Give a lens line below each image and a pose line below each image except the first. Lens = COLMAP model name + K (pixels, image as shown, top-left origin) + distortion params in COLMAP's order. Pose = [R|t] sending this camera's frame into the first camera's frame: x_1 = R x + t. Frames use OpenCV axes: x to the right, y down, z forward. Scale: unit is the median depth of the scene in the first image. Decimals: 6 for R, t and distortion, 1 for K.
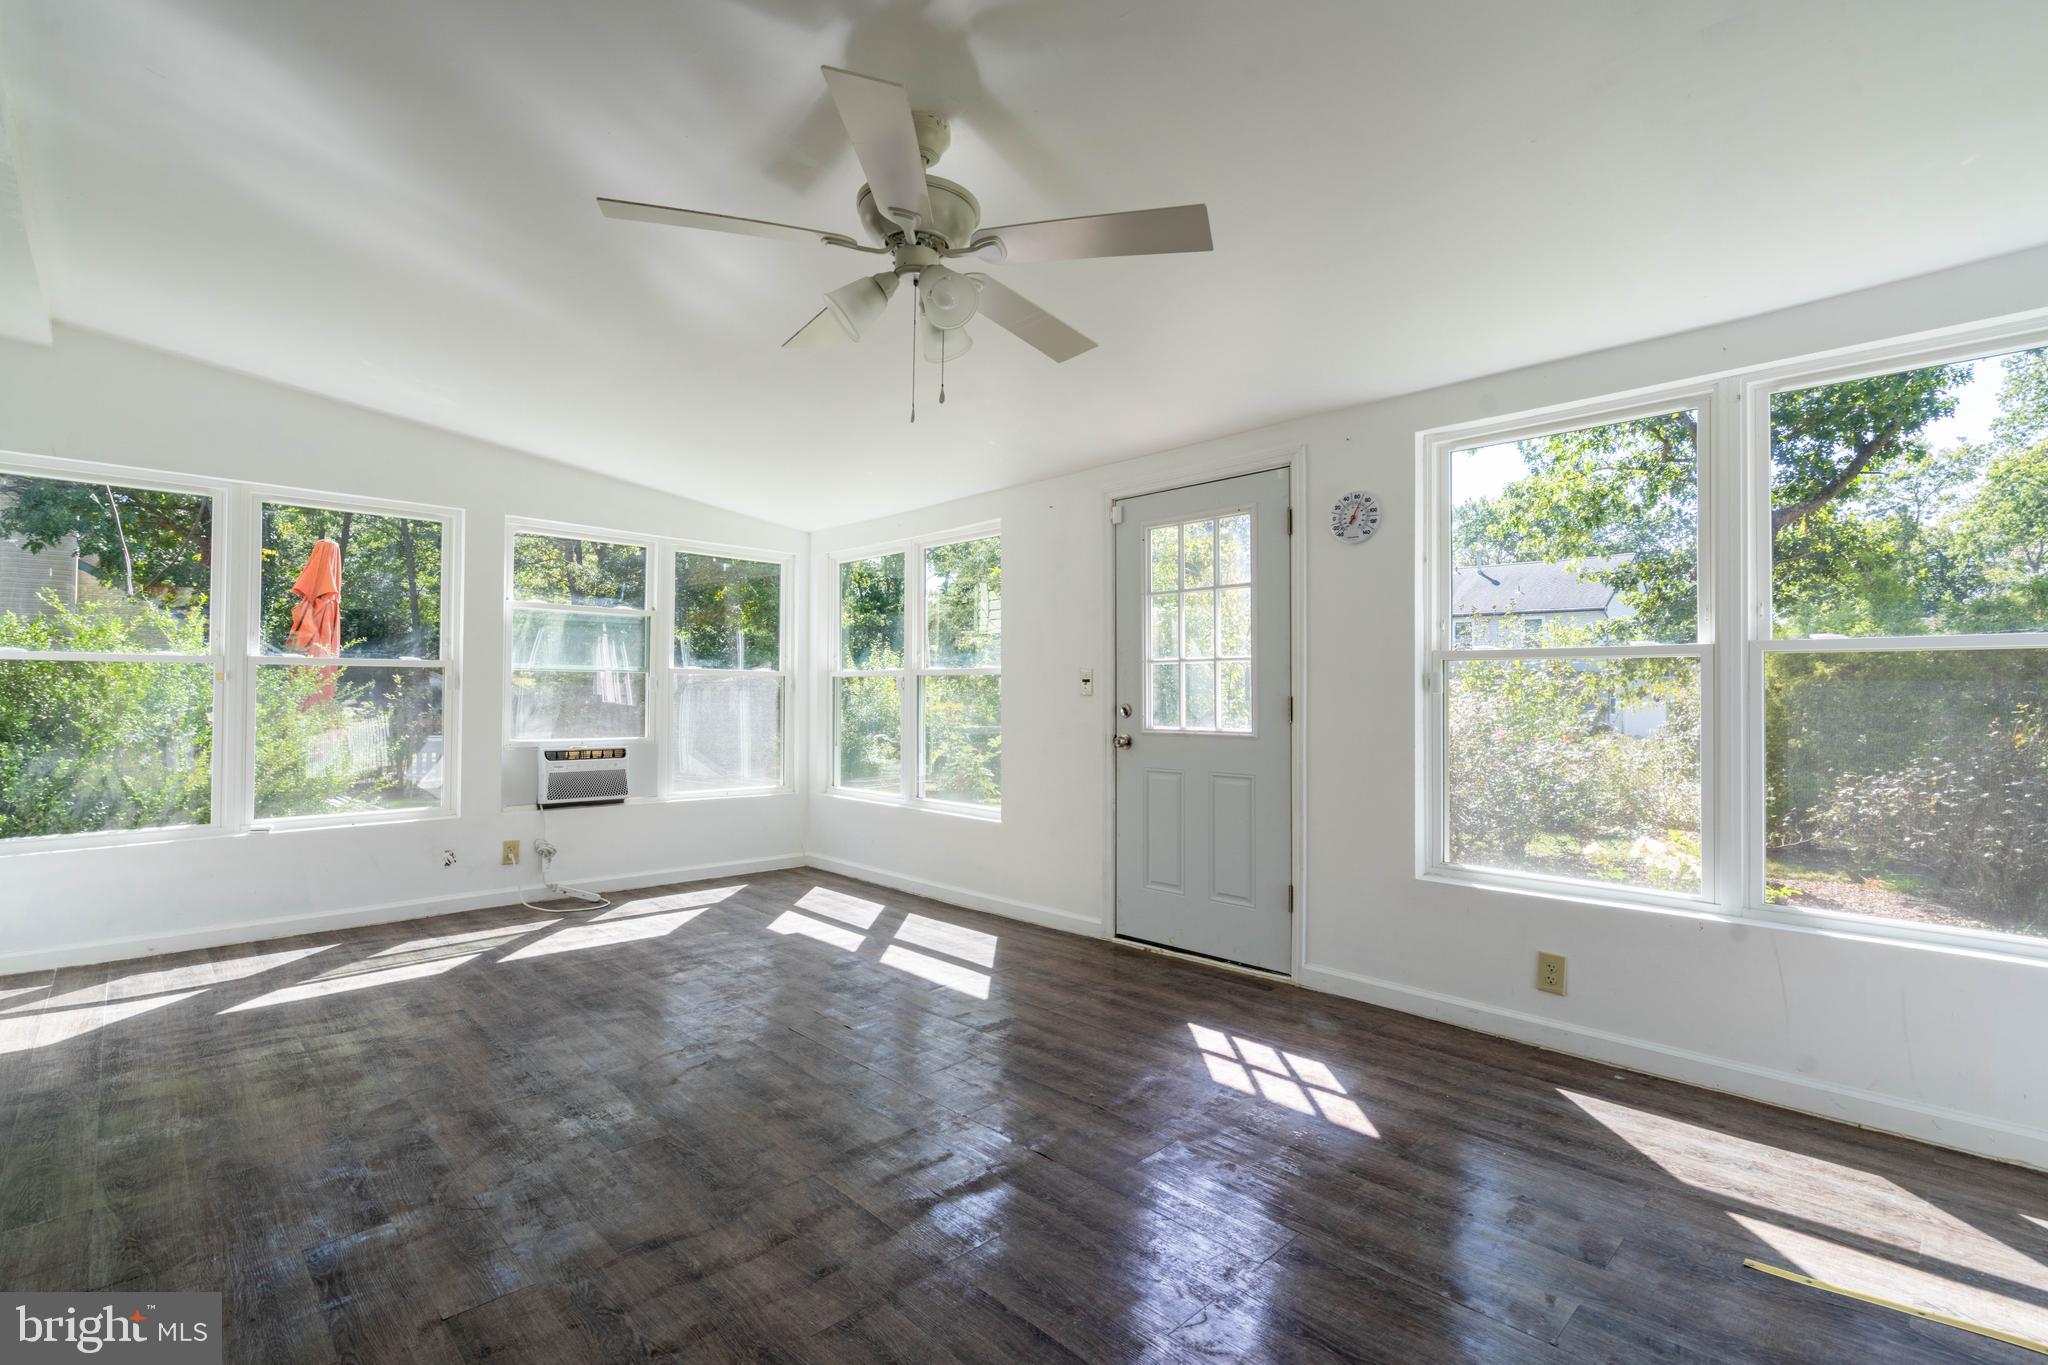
lens RADIAL K [[935.0, 0, 1062.0], [0, 935.0, 680.1], [0, 0, 1]] dist [0.001861, 0.000176]
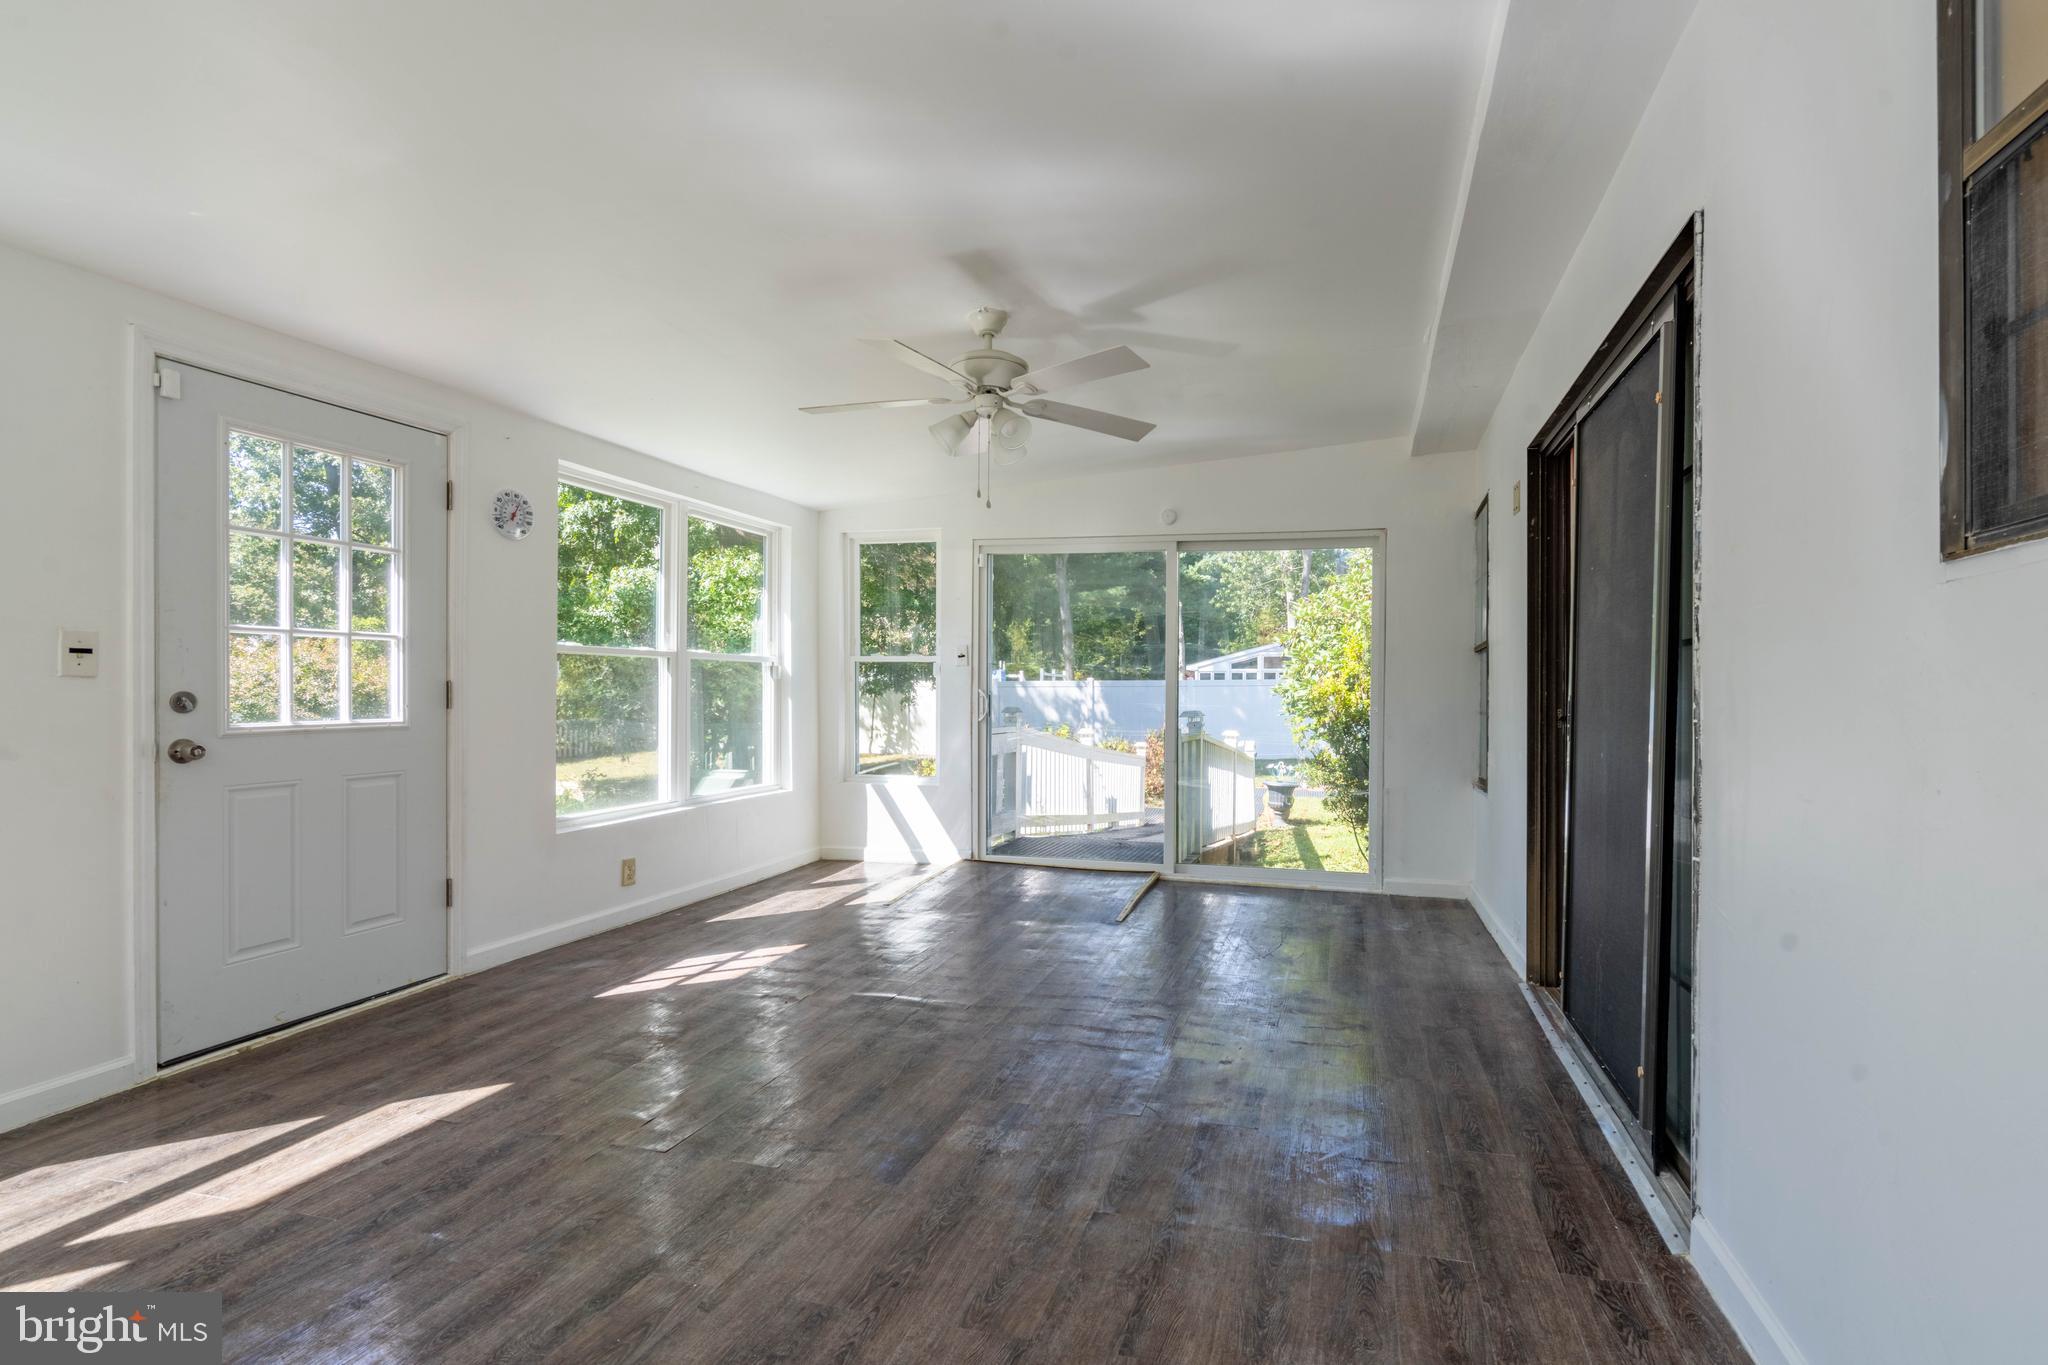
lens RADIAL K [[935.0, 0, 1026.8], [0, 935.0, 687.6], [0, 0, 1]] dist [0.001861, 0.000176]
pose [[-0.433080, -0.008650, 0.901314, -0.917324], [-0.025565, 0.999670, -0.002689, 0.012308], [-0.900993, -0.024207, -0.433158, 0.934826]]
